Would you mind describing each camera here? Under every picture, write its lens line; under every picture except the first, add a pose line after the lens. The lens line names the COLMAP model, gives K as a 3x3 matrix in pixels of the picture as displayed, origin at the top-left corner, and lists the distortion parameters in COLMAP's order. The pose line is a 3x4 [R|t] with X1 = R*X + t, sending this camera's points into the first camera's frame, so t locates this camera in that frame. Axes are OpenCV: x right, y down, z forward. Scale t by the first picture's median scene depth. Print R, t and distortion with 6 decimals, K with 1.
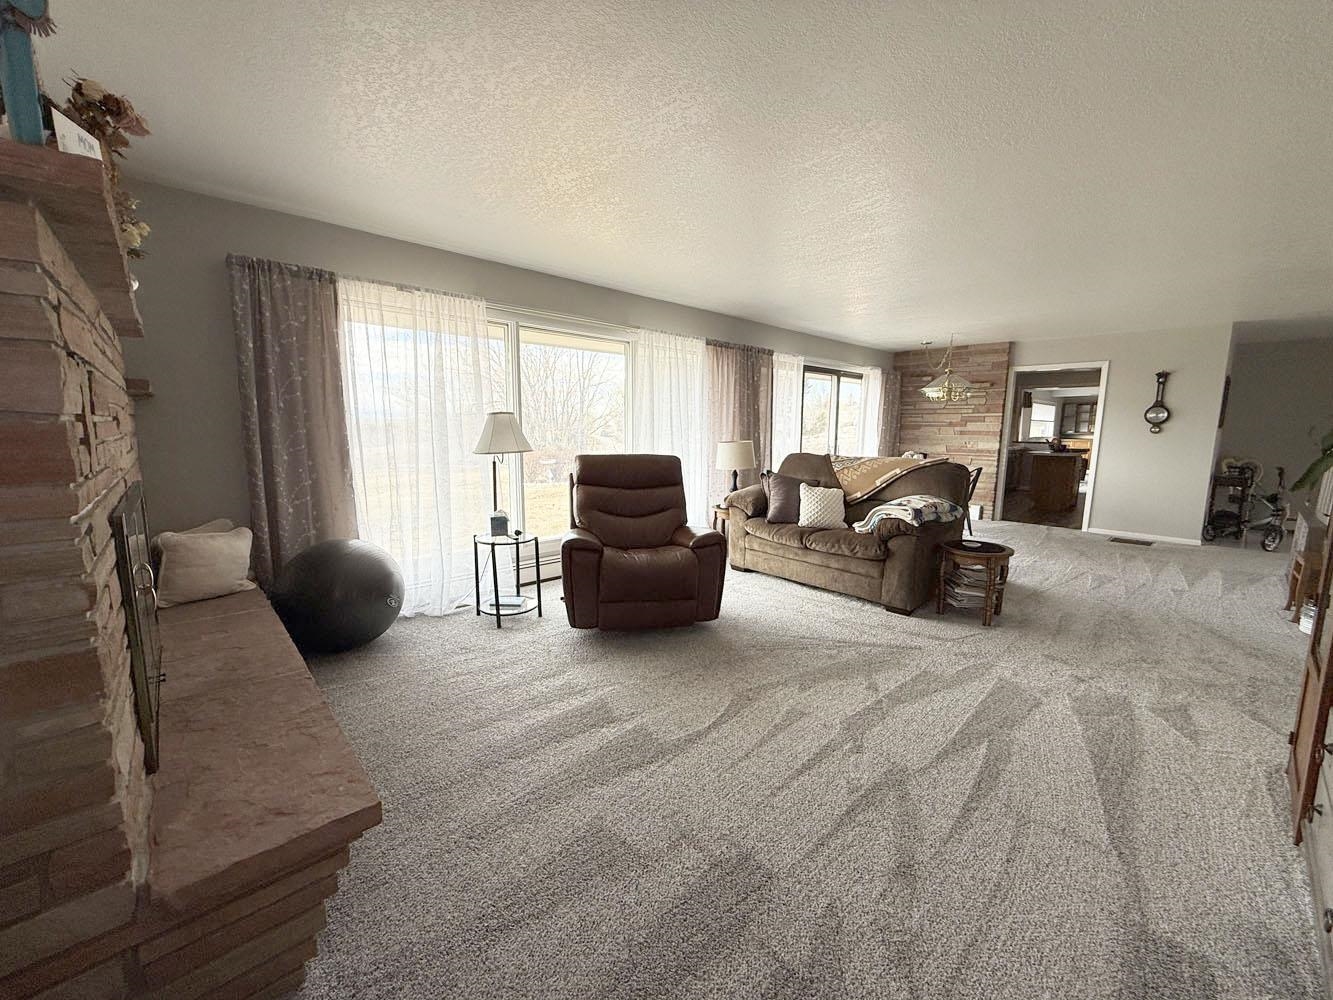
lens RADIAL K [[535.2, 0, 666.5], [0, 535.2, 505.3], [0, 0, 1]] dist [0.002827, -0.000178]
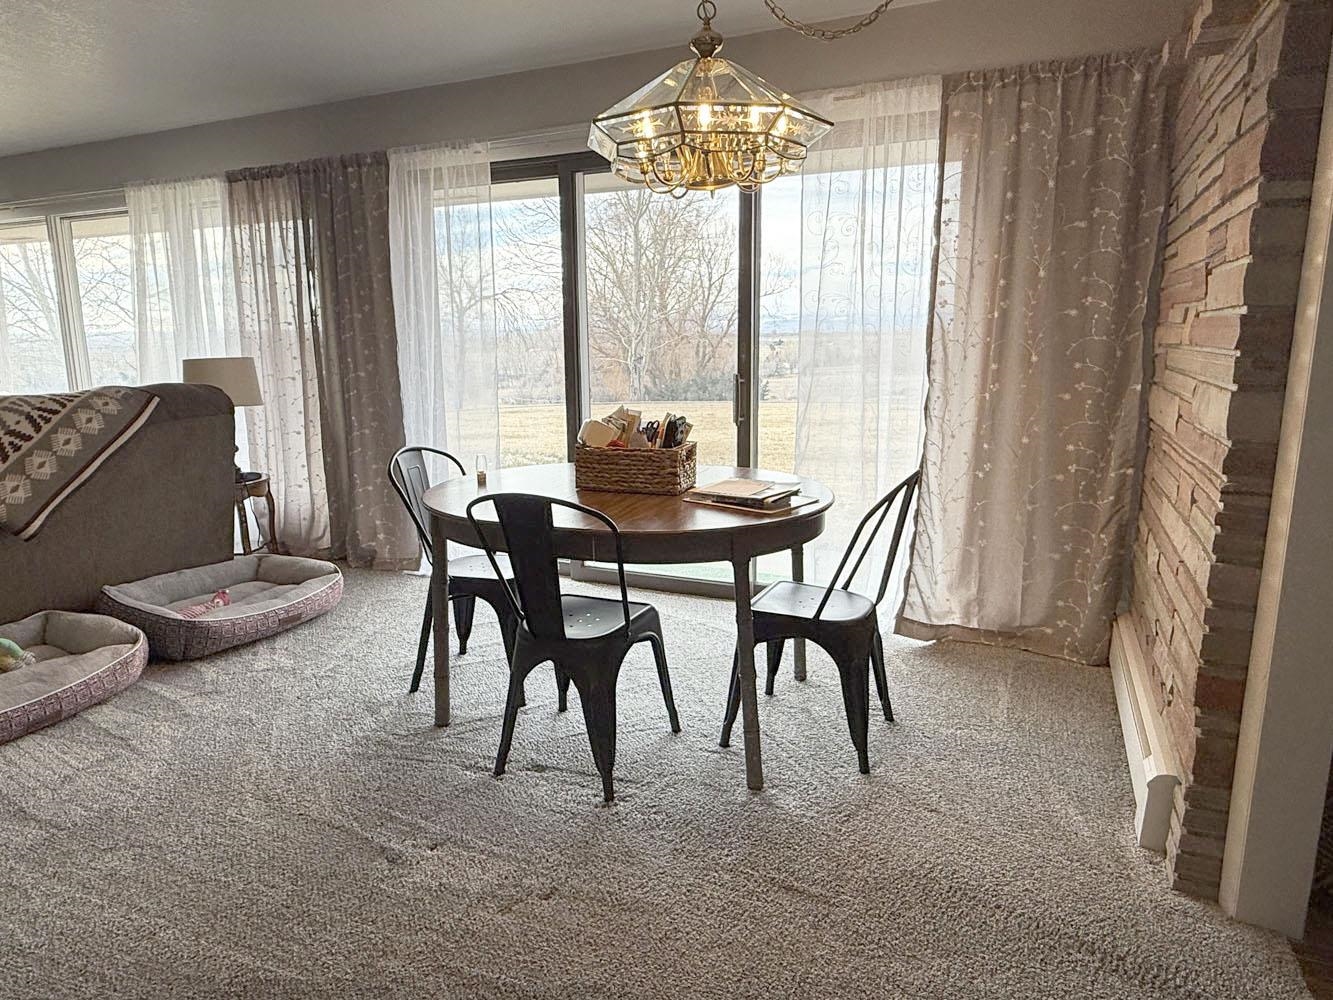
lens RADIAL K [[821.6, 0, 667.2], [0, 821.6, 494.9], [0, 0, 1]] dist [-0.009292, -0.002657]
pose [[0.393015, 0.170588, -0.903570, 0.966349], [-0.116630, 0.983953, 0.135034, -0.140582], [0.912106, 0.052313, 0.406604, 0.995912]]
